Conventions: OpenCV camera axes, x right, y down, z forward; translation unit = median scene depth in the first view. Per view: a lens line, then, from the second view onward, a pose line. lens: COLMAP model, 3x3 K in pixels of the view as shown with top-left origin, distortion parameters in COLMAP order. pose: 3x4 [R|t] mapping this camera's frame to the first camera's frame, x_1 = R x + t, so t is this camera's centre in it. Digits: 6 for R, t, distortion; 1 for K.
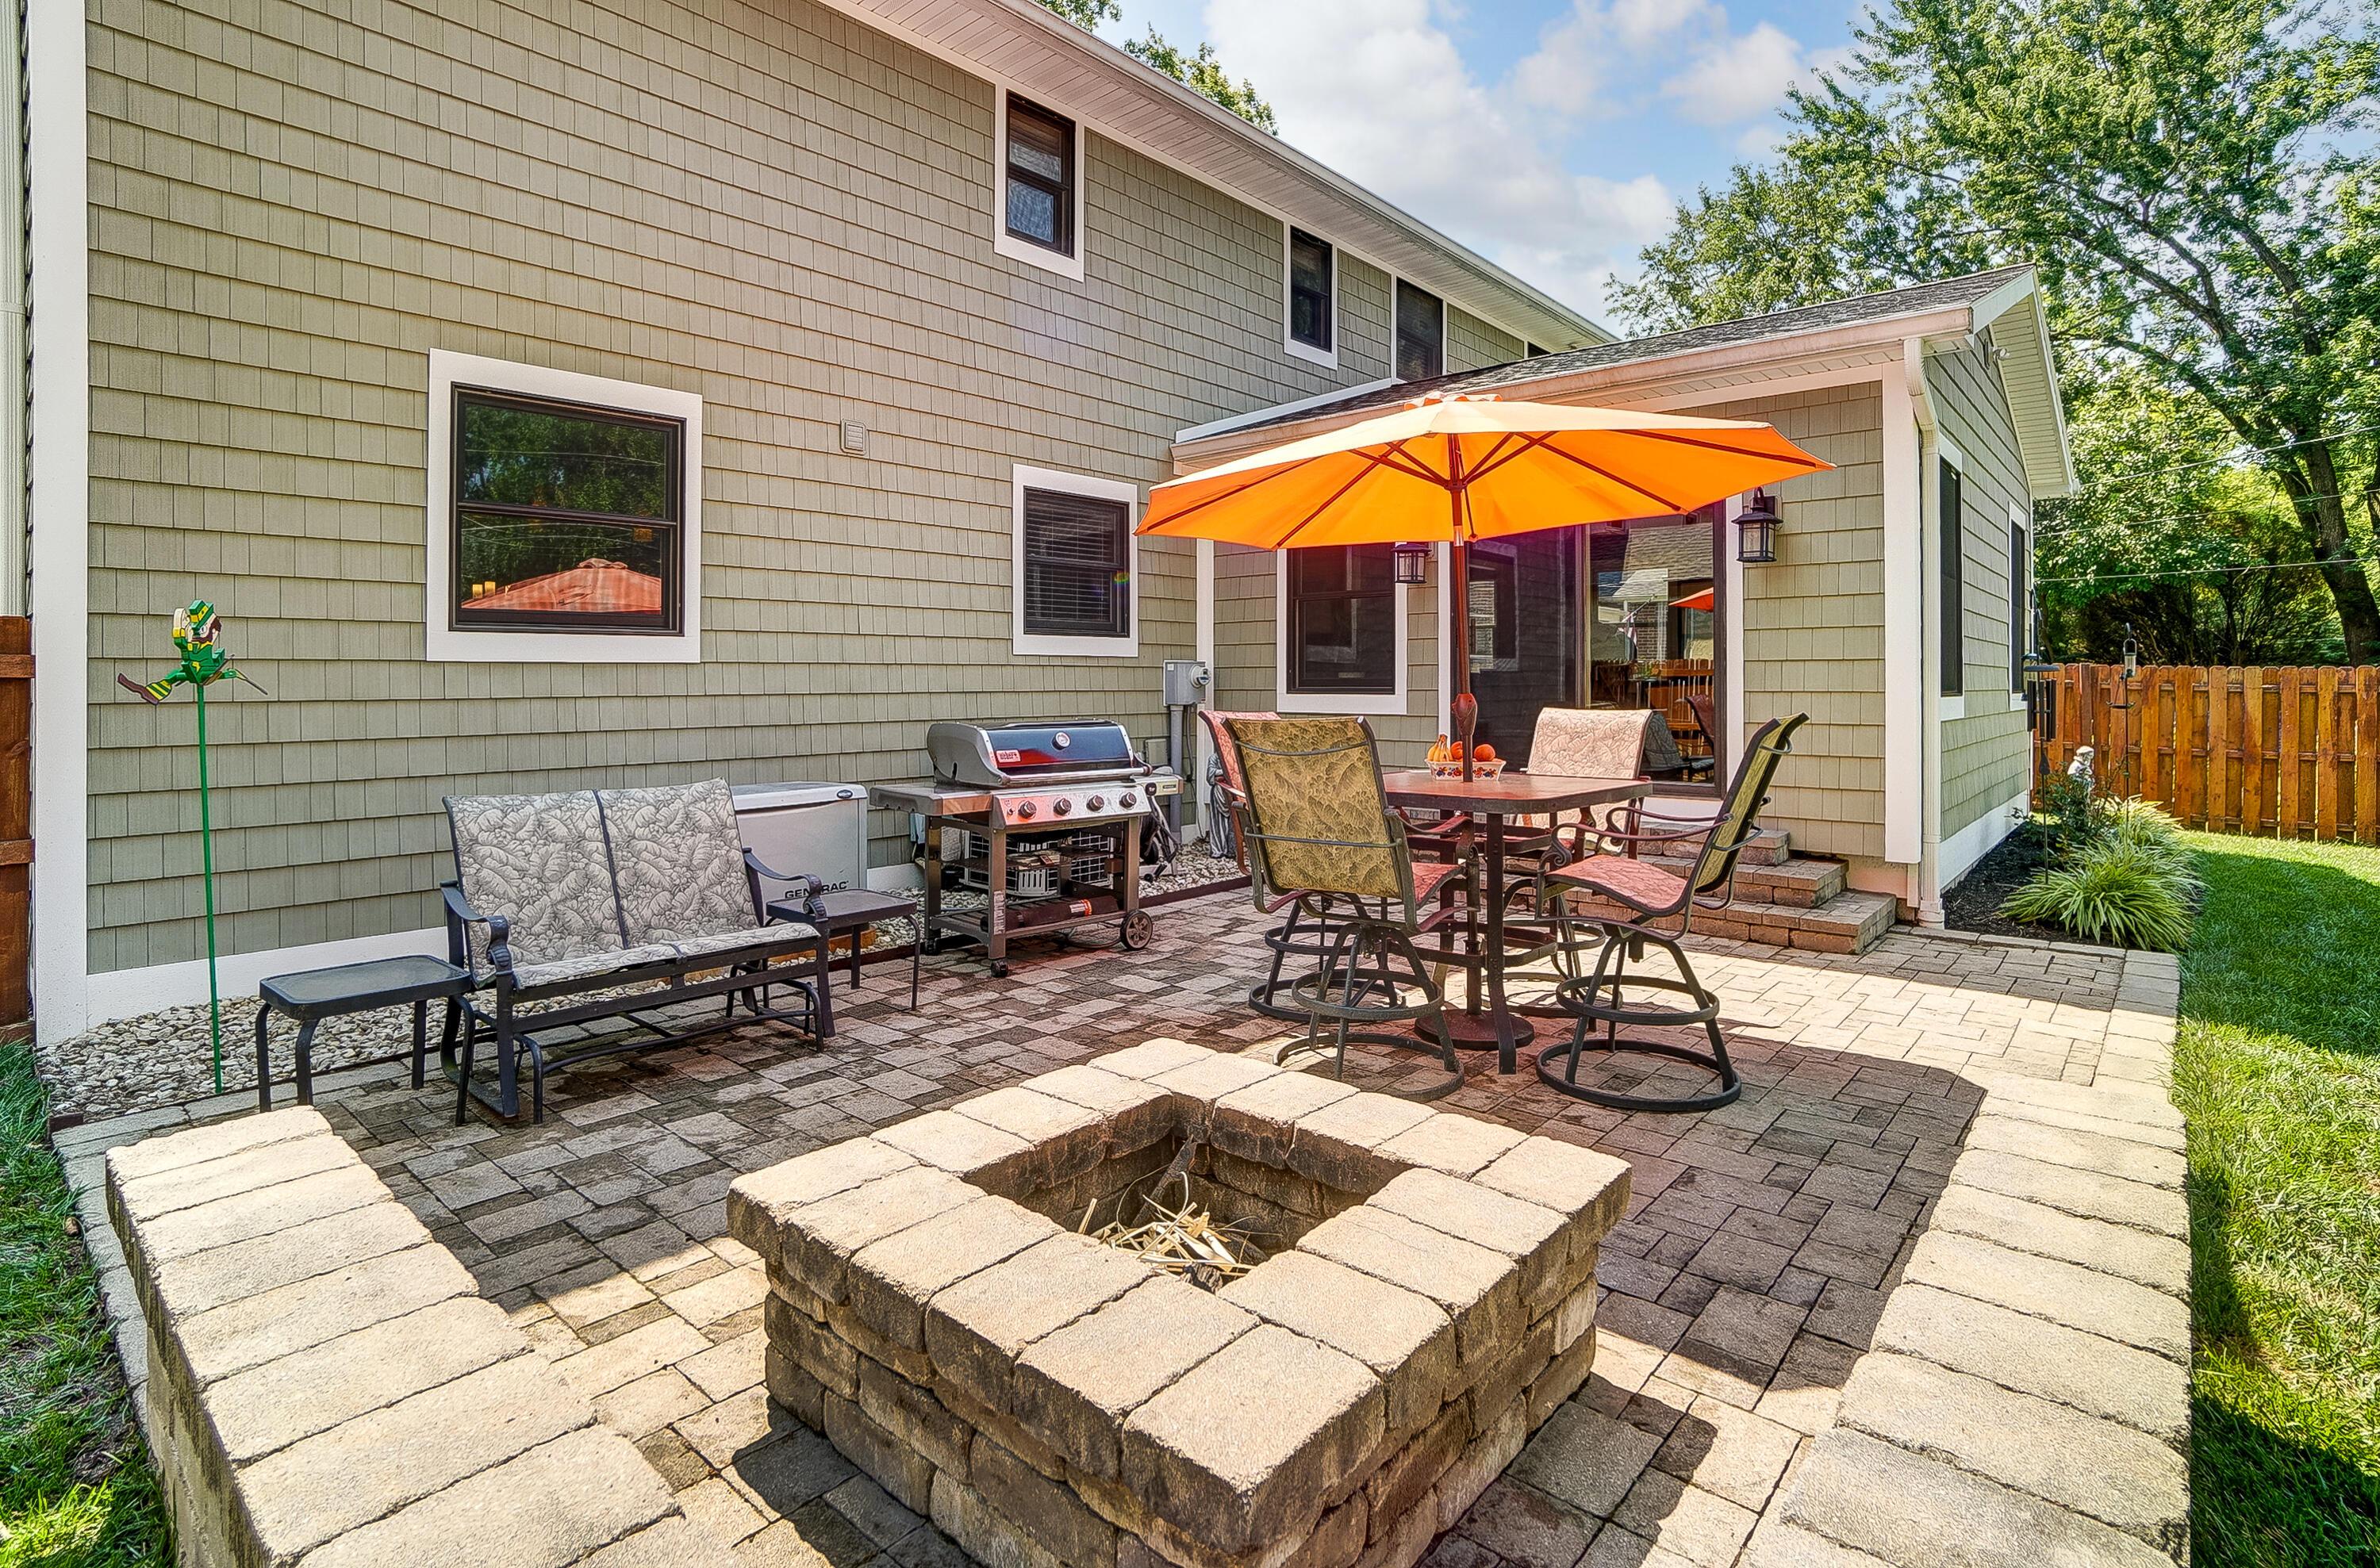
lens RADIAL K [[1171.5, 0, 1145.1], [0, 1171.5, 666.5], [0, 0, 1]] dist [-0.038232, 0.000064]
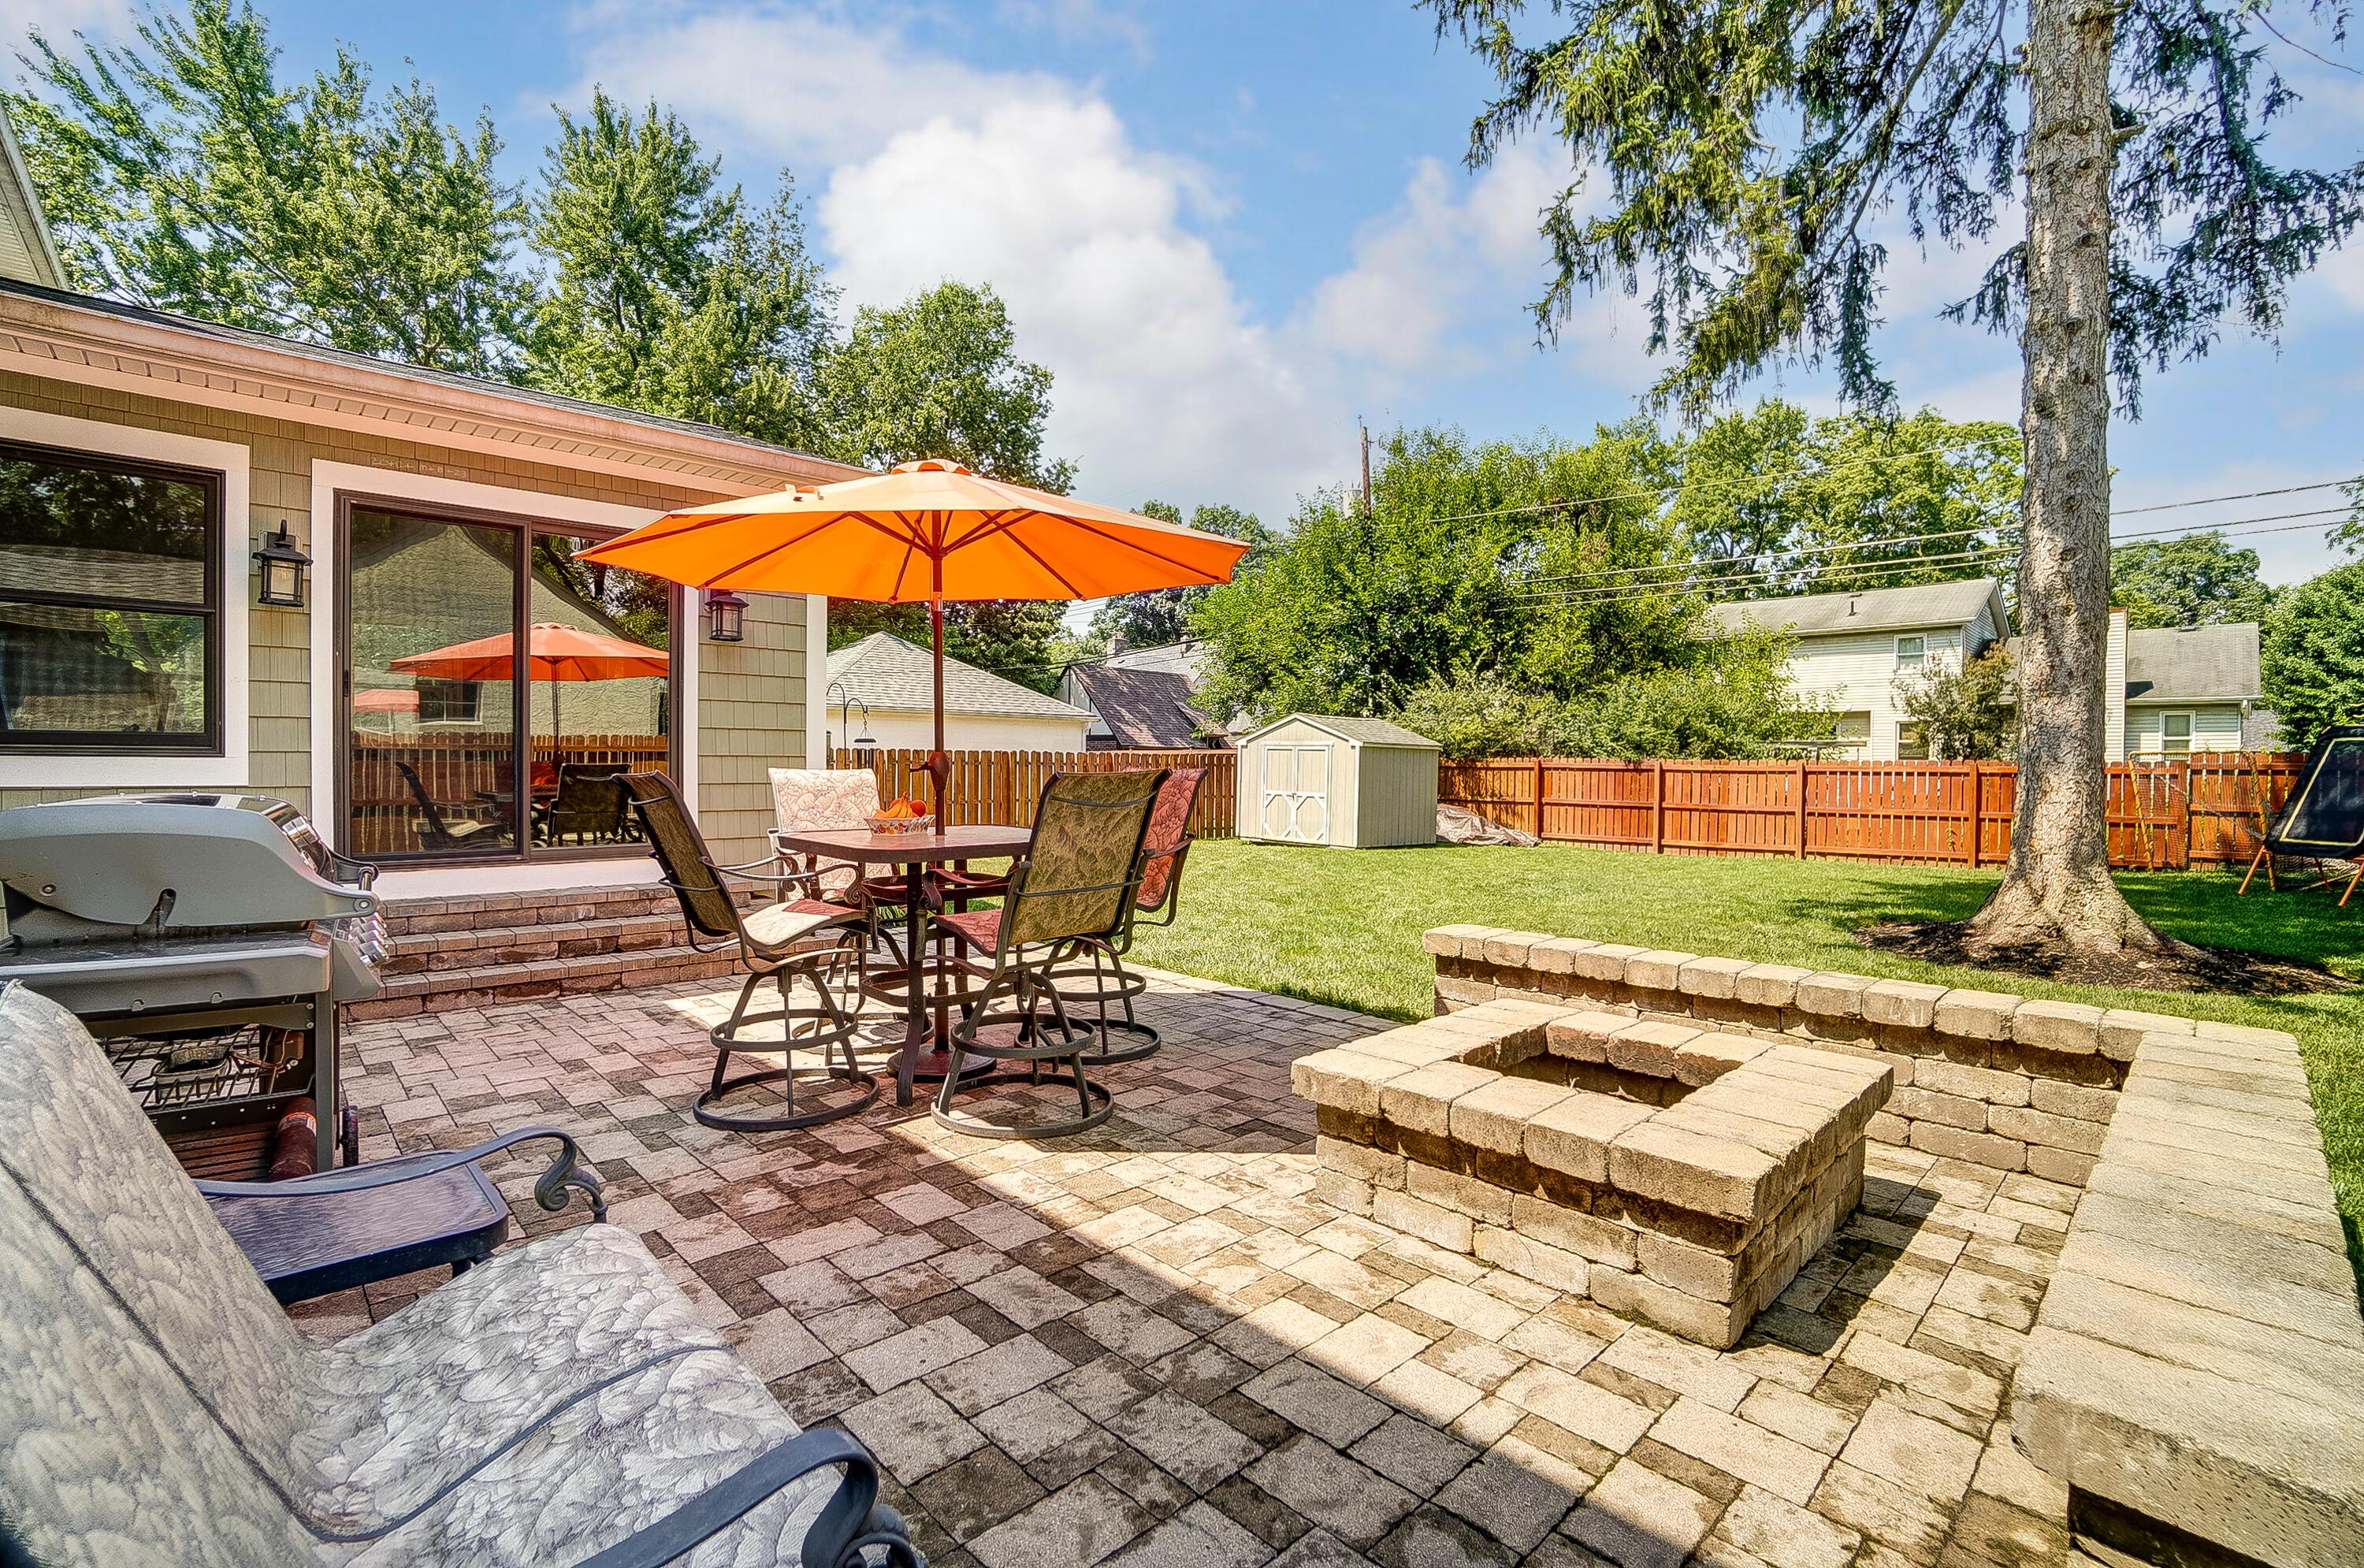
lens RADIAL K [[1052.4, 0, 1170.9], [0, 1052.4, 774.4], [0, 0, 1]] dist [-0.065109, 0.023854]
pose [[0.067831, -0.007482, 0.997669, -0.472015], [-0.022552, 0.999705, 0.009030, 0.020887], [-0.997442, -0.023112, 0.067642, 0.513983]]
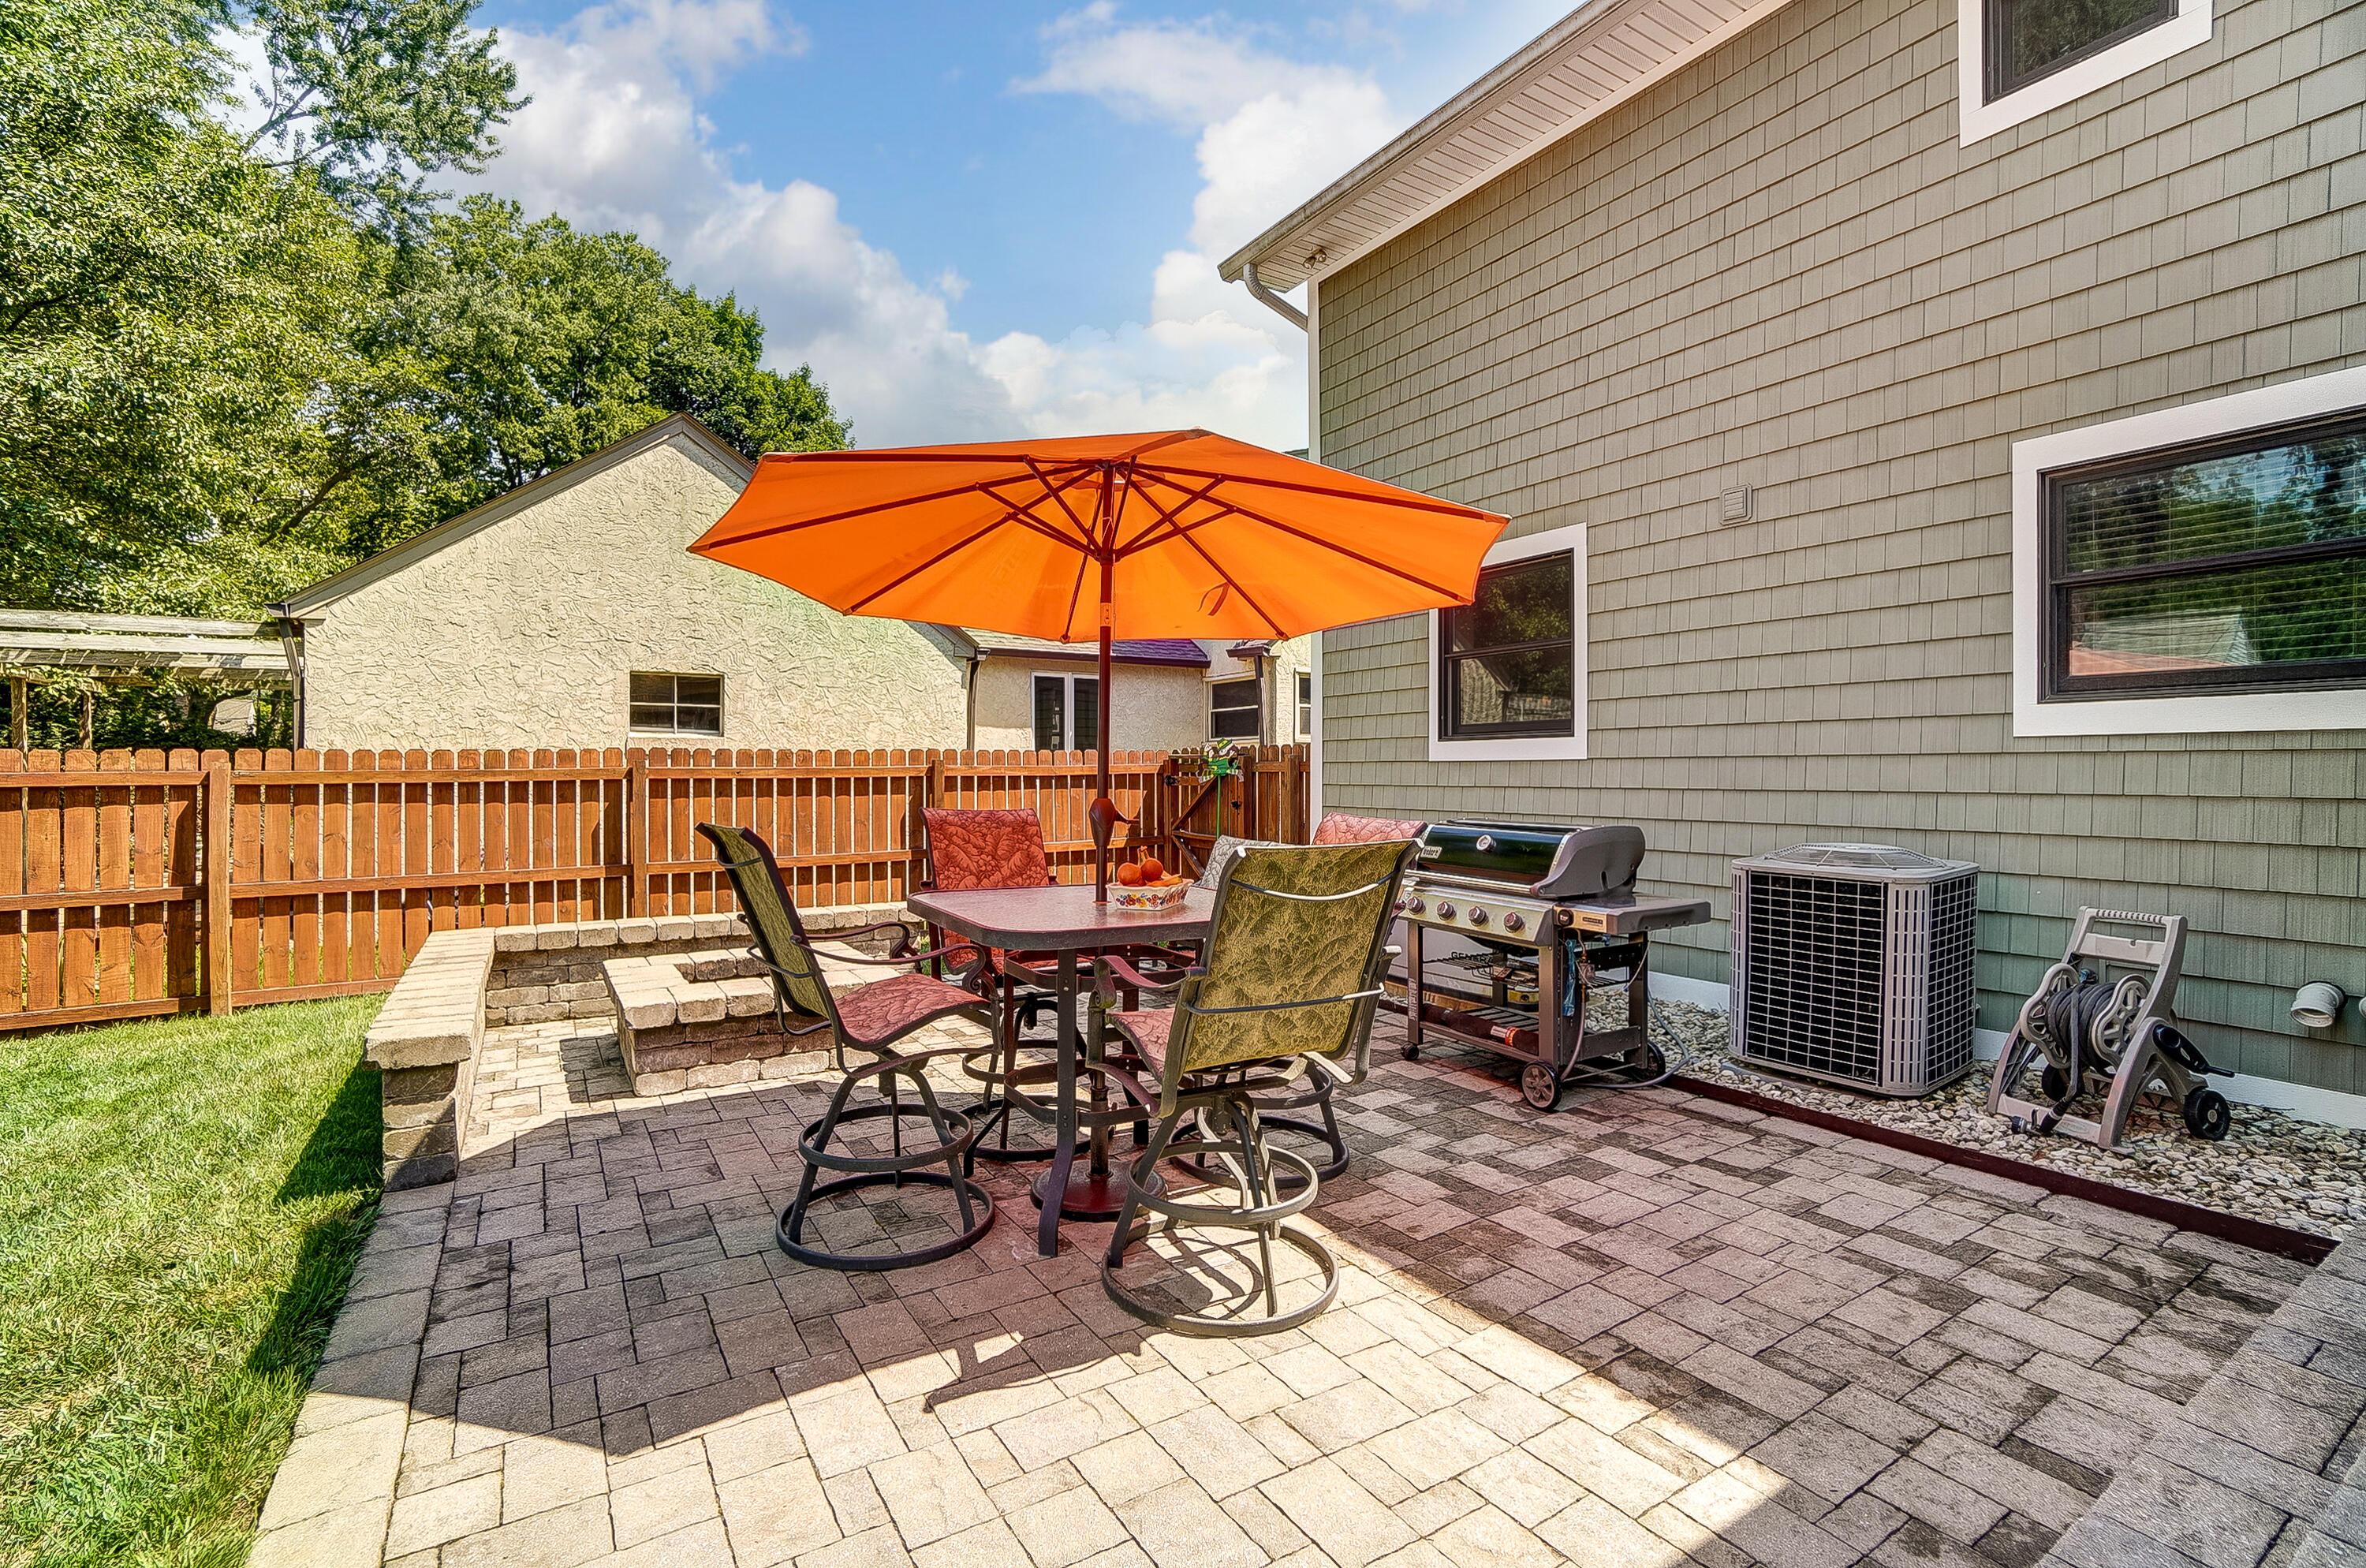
lens RADIAL K [[1053.4, 0, 1171.9], [0, 1053.4, 774.4], [0, 0, 1]] dist [-0.065109, 0.023854]
pose [[-0.267574, 0.006935, -0.963512, 0.709946], [0.013979, 0.999897, 0.003315, 0.002504], [0.963436, -0.012582, -0.267643, 0.890186]]
